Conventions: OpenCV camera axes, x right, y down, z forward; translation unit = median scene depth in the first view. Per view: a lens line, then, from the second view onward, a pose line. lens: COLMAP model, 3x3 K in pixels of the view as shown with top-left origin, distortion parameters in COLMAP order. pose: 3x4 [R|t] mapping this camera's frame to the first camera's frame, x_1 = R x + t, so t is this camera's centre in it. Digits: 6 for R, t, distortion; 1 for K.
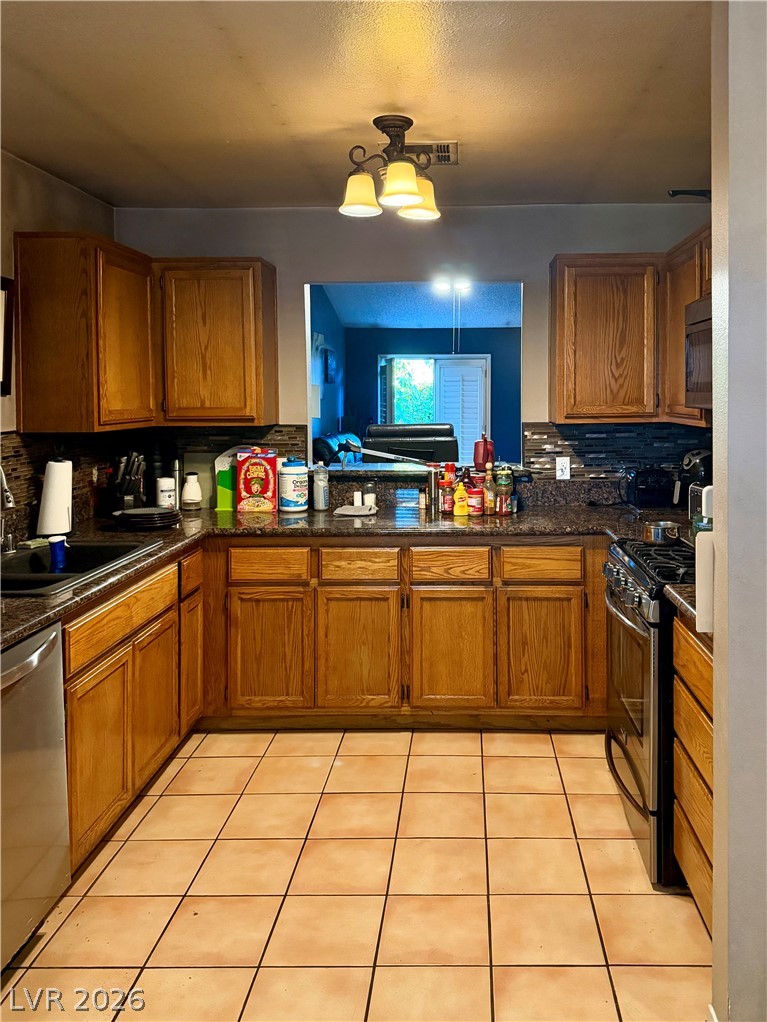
lens RADIAL K [[783.2, 0, 417.8], [0, 783.2, 421.5], [0, 0, 1]] dist [0.071515, -0.039104]
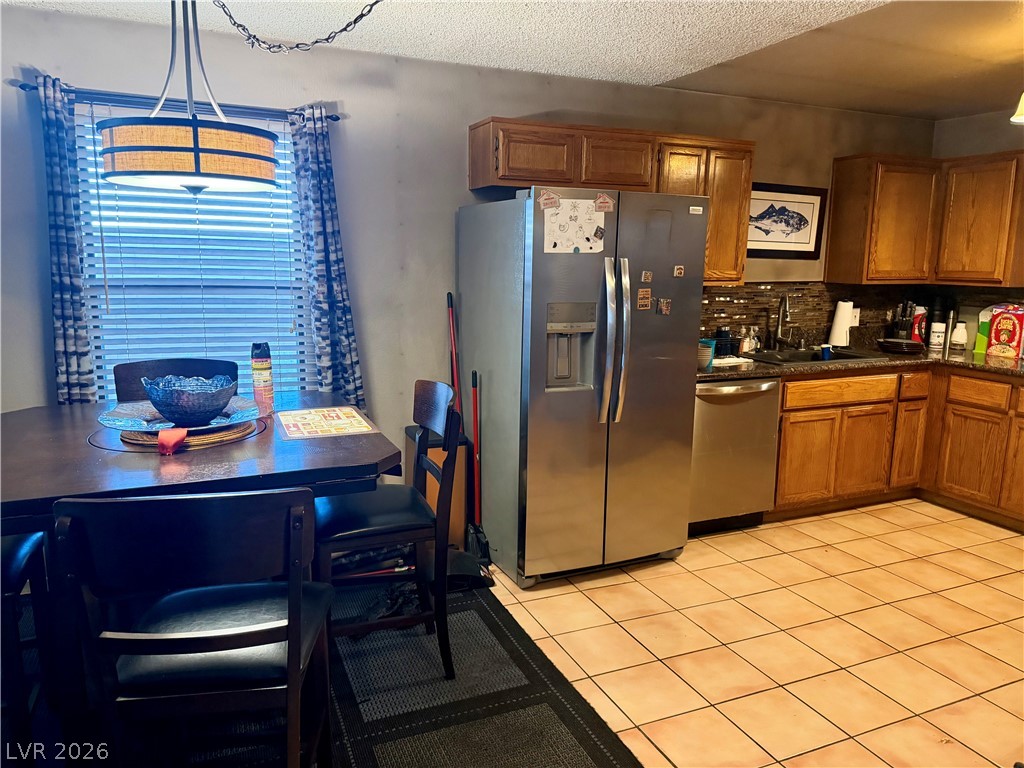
lens RADIAL K [[719.1, 0, 510.9], [0, 719.1, 382.2], [0, 0, 1]] dist [0.019249, -0.026796]
pose [[0.416549, 0.167725, -0.893507, 0.561998], [-0.048433, 0.985532, 0.162421, 0.006369], [0.907822, -0.024380, 0.418646, -0.218210]]
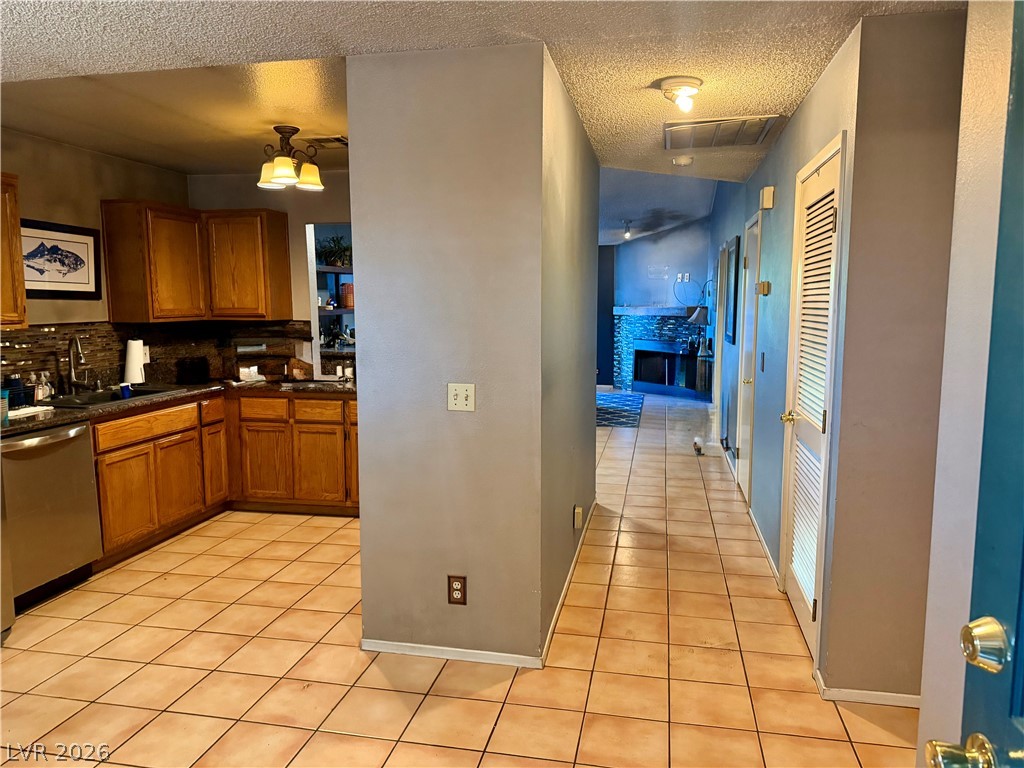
lens RADIAL K [[719.1, 0, 514.1], [0, 719.1, 392.3], [0, 0, 1]] dist [0.019249, -0.026796]
pose [[0.983349, 0.027850, -0.179580, 0.560489], [-0.011309, 0.995650, 0.092485, 0.010151], [0.181375, -0.088914, 0.979386, -0.318135]]
